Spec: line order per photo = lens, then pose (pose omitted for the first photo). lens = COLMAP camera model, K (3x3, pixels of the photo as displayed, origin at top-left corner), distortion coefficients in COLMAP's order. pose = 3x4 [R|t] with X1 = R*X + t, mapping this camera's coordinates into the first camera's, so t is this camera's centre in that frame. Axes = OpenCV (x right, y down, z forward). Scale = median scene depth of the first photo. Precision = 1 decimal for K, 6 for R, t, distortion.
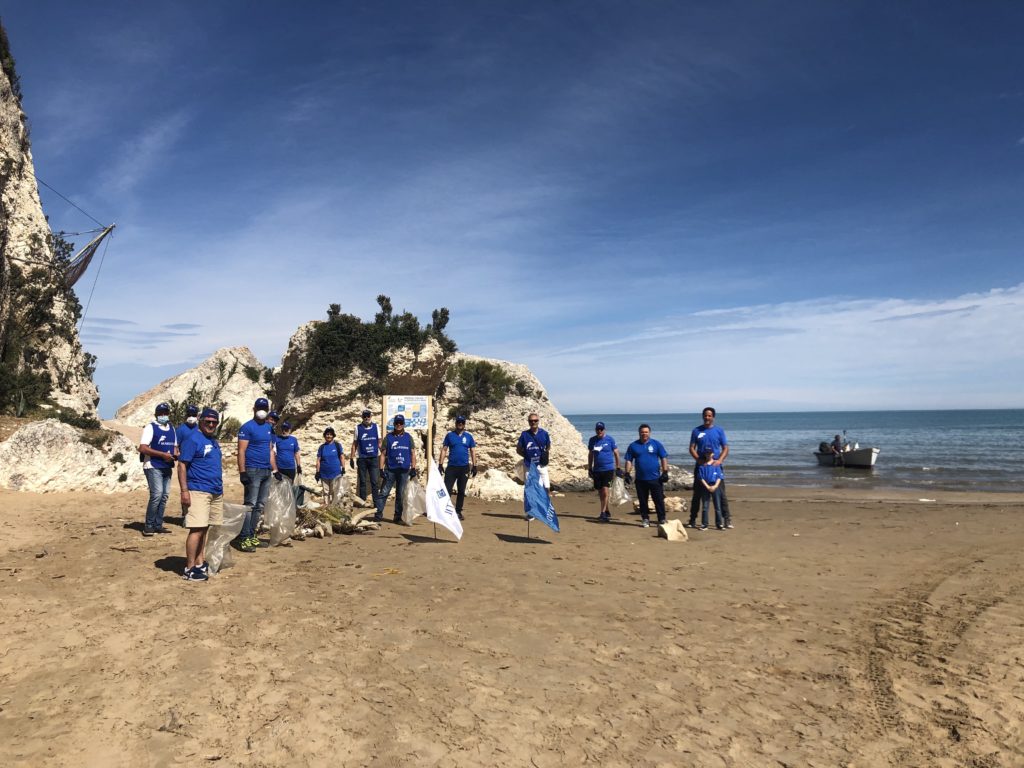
lens RADIAL K [[819.7, 0, 514.8], [0, 819.7, 390.2], [0, 0, 1]] dist [0.029524, -0.018859]
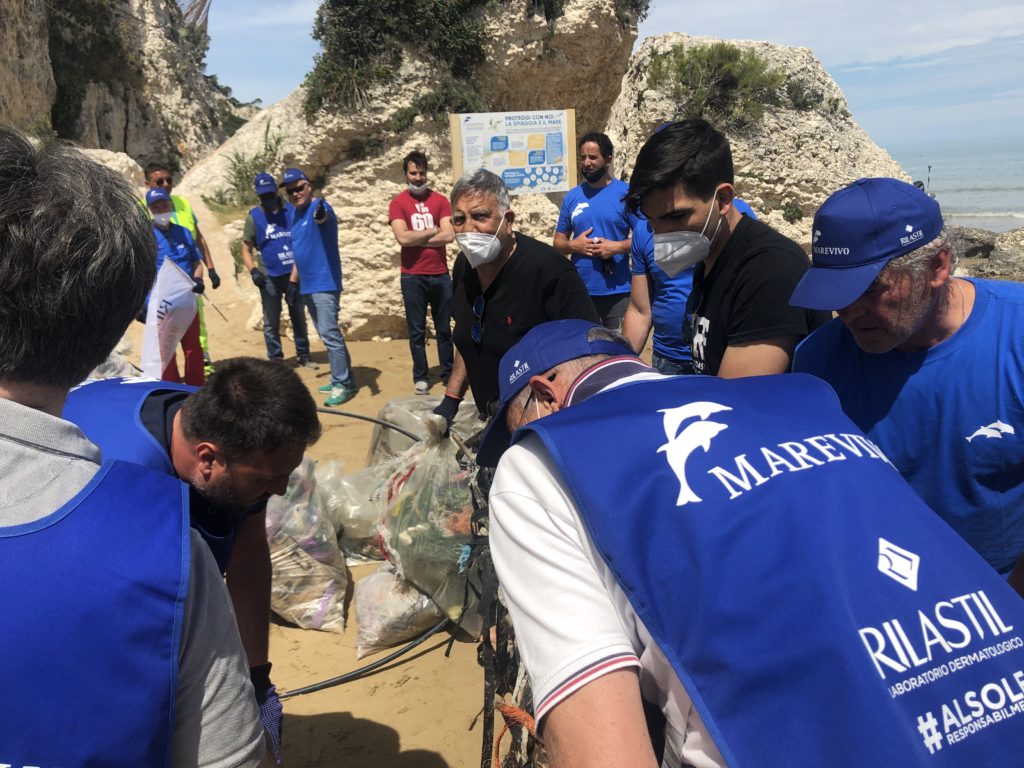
lens RADIAL K [[819.7, 0, 507.3], [0, 819.7, 377.5], [0, 0, 1]] dist [0.029524, -0.018859]
pose [[0.948598, 0.029472, -0.315108, 0.004051], [0.060799, 0.960139, 0.272830, 0.020621], [0.310589, -0.277965, 0.908994, 0.527668]]
